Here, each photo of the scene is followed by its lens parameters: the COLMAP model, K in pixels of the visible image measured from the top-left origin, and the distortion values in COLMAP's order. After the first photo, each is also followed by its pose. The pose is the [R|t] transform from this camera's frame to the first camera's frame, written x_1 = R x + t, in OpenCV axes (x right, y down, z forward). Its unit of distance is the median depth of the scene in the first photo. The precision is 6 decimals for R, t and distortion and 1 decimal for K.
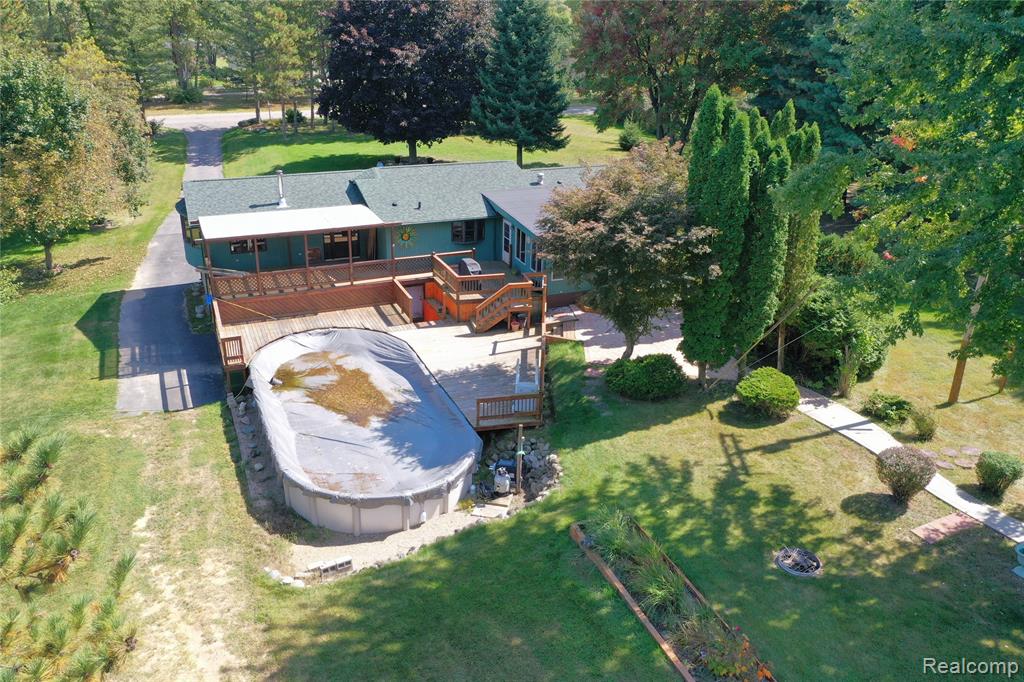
lens RADIAL K [[816.4, 0, 512.0], [0, 816.4, 341.0], [0, 0, 1]] dist [0.013758, -0.001958]
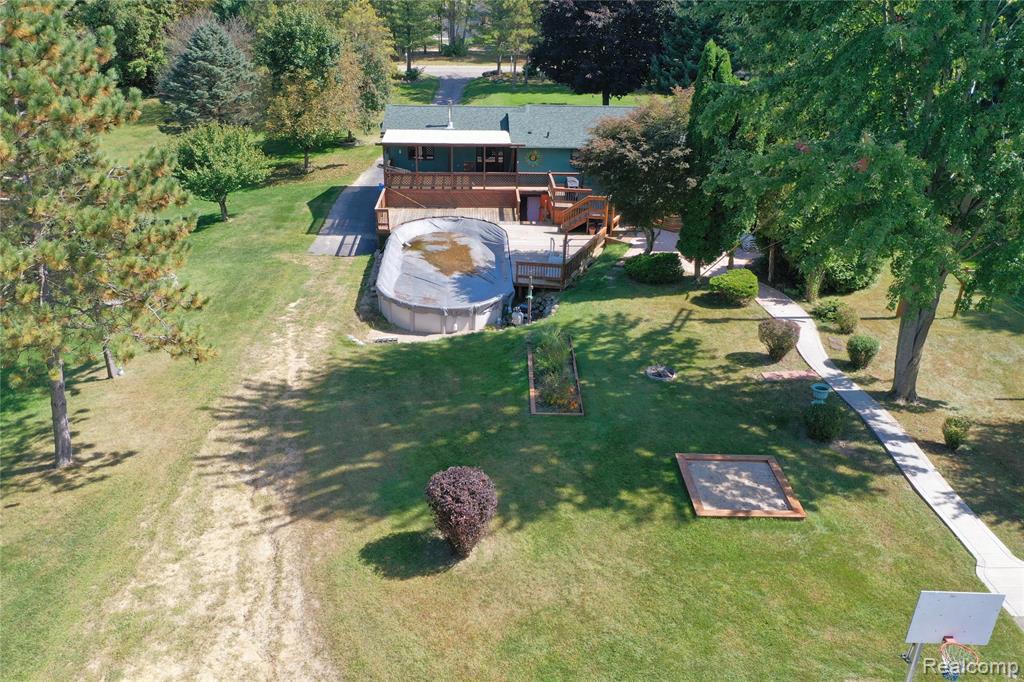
lens RADIAL K [[816.4, 0, 512.0], [0, 816.4, 341.0], [0, 0, 1]] dist [0.013758, -0.001958]
pose [[0.937203, 0.150311, -0.314732, 0.328947], [-0.139025, 0.988580, 0.058144, 0.099932], [0.319878, -0.010737, 0.947398, -0.267294]]
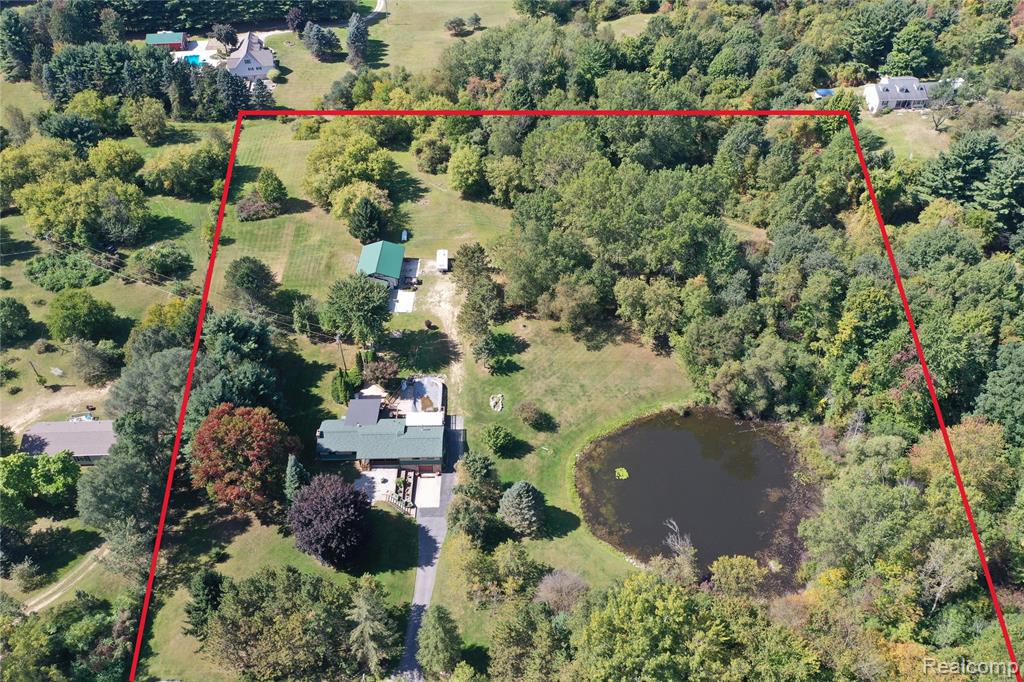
lens RADIAL K [[816.4, 0, 512.0], [0, 816.4, 341.0], [0, 0, 1]] dist [0.013758, -0.001958]
pose [[-0.932614, -0.233722, 0.274966, -2.093140], [0.137366, 0.474669, 0.869379, -4.739111], [-0.333710, 0.848566, -0.410577, 2.603093]]
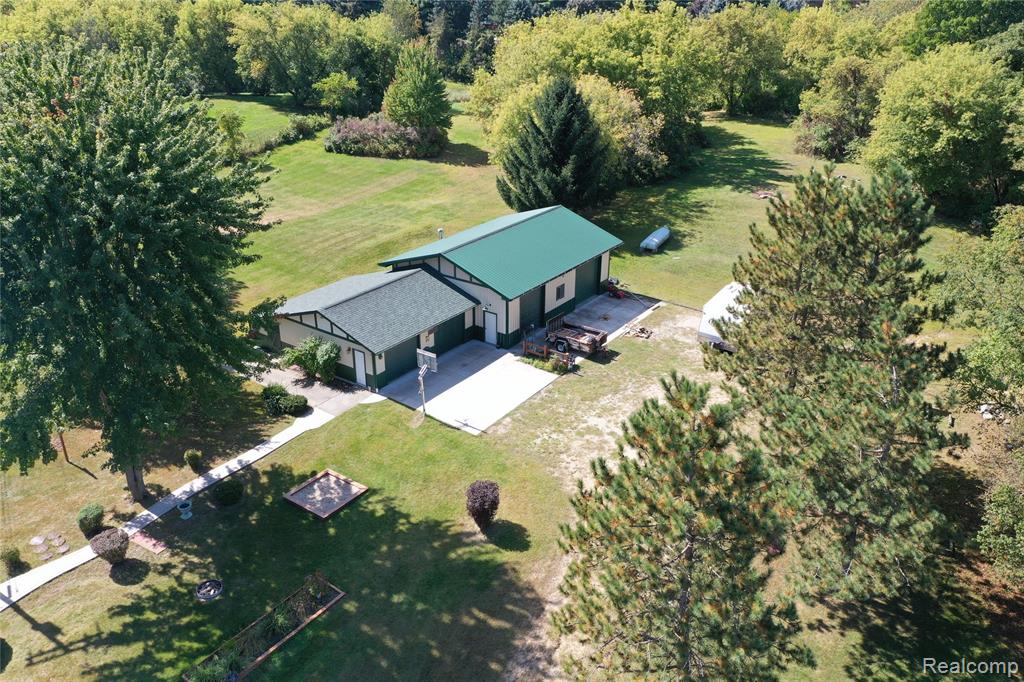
lens RADIAL K [[816.4, 0, 512.0], [0, 816.4, 341.0], [0, 0, 1]] dist [0.013758, -0.001958]
pose [[-0.565221, -0.358515, 0.742962, -0.629654], [0.300586, 0.749205, 0.590204, -0.539974], [-0.768228, 0.556919, -0.315701, 0.466455]]
